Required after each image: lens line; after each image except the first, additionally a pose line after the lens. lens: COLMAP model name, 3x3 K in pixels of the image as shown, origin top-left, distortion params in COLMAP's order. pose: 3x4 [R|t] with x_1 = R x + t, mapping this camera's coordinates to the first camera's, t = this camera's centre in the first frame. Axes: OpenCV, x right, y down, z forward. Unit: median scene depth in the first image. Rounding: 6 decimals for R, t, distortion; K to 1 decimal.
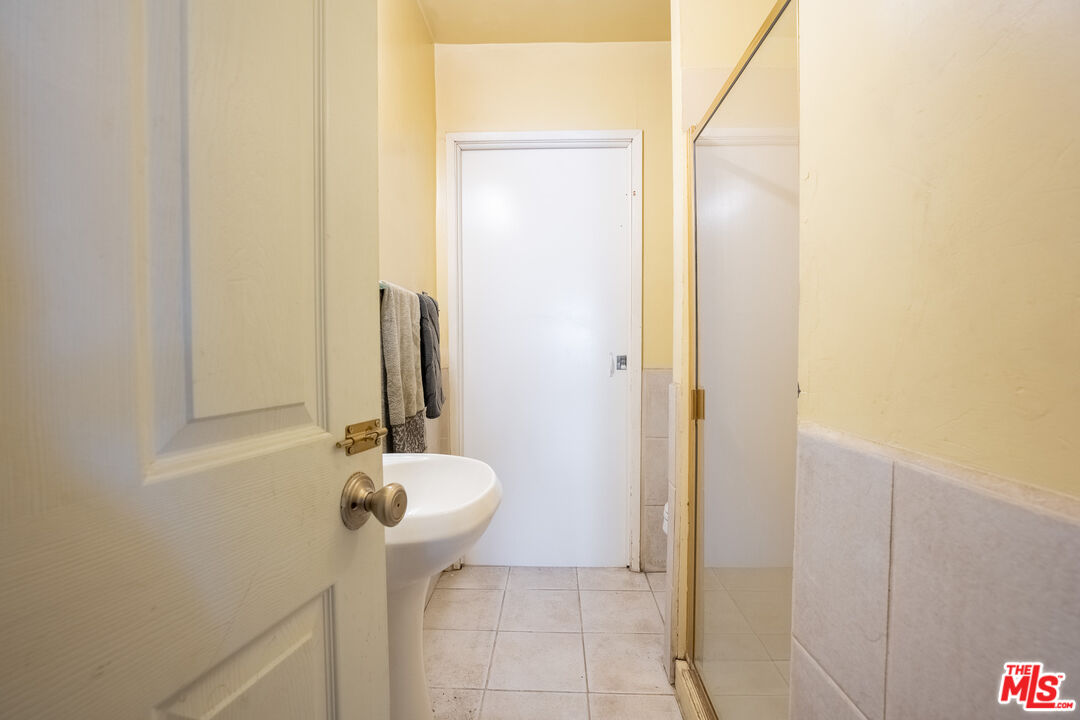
lens RADIAL K [[499.0, 0, 535.8], [0, 499.0, 361.5], [0, 0, 1]] dist [-0.049528, 0.017831]
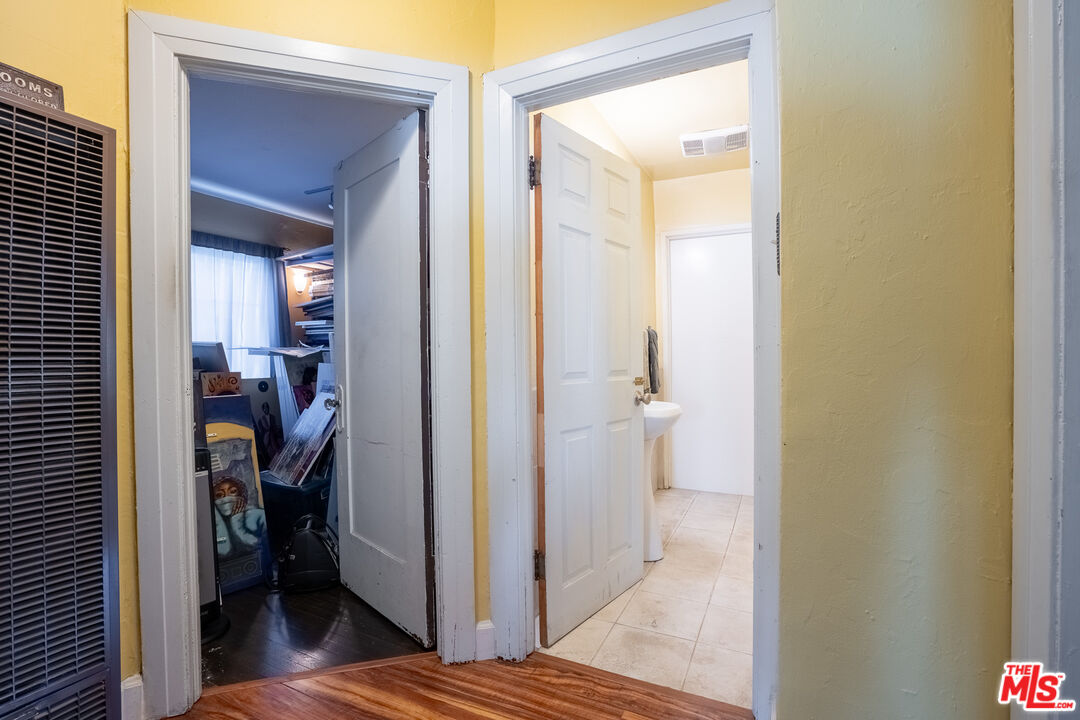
lens RADIAL K [[499.0, 0, 535.8], [0, 499.0, 361.5], [0, 0, 1]] dist [-0.049528, 0.017831]
pose [[0.912620, 0.001099, -0.408808, 0.149692], [-0.008232, 0.999843, -0.015689, 0.023120], [0.408726, 0.017683, 0.912486, -0.877048]]
